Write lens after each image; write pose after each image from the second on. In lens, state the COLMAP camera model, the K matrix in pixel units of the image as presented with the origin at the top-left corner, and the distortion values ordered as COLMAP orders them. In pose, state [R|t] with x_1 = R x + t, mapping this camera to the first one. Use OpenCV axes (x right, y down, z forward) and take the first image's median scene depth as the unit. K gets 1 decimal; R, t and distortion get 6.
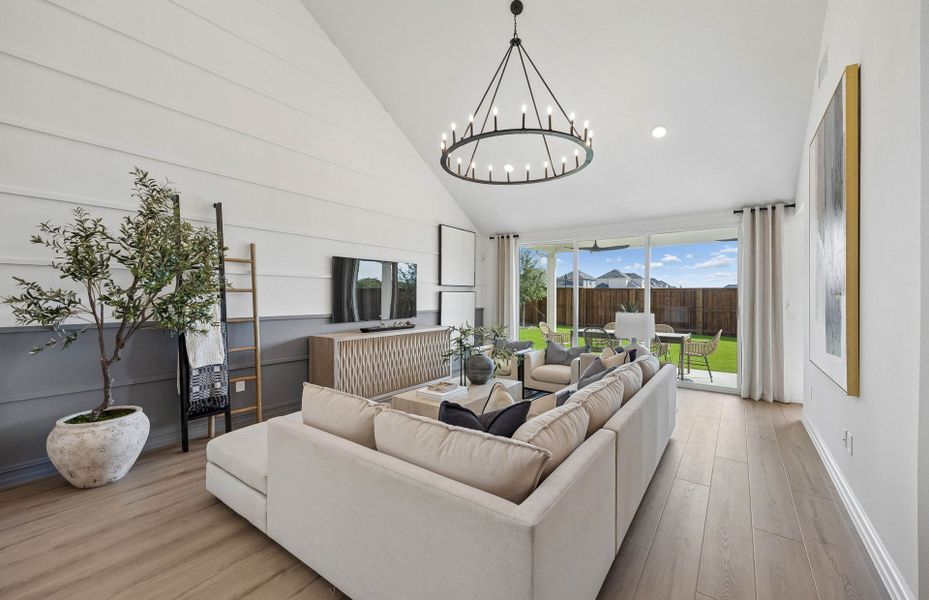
lens RADIAL K [[356.2, 0, 468.5], [0, 356.2, 299.9], [0, 0, 1]] dist [-0.003012, -0.000037]
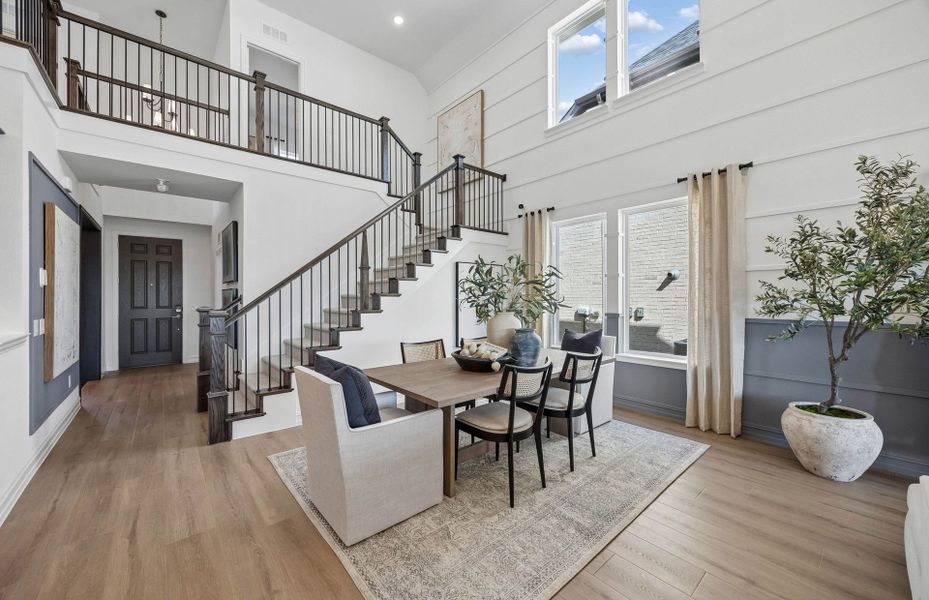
lens RADIAL K [[356.2, 0, 466.2], [0, 356.2, 296.6], [0, 0, 1]] dist [-0.003012, -0.000037]
pose [[-0.239947, -0.001767, -0.970784, 0.213229], [-0.008432, 0.999964, 0.000263, 0.003587], [0.970749, 0.008248, -0.239954, 0.224779]]
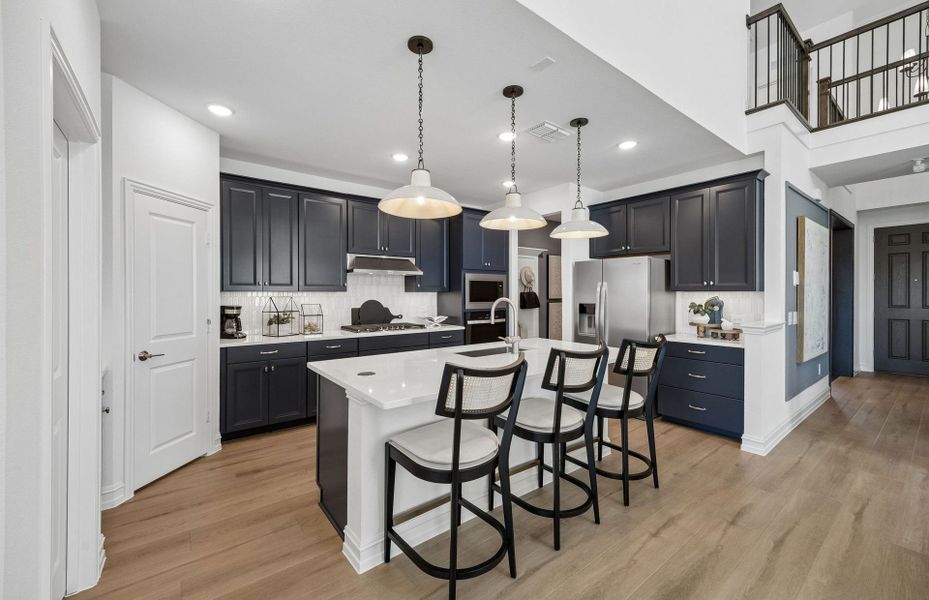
lens RADIAL K [[377.0, 0, 455.1], [0, 377.0, 294.7], [0, 0, 1]] dist [0.001589, -0.001016]
pose [[-0.955098, -0.003560, 0.296269, 0.278435], [-0.000378, 0.999942, 0.010796, 0.003644], [-0.296290, 0.010199, -0.955043, 0.449135]]
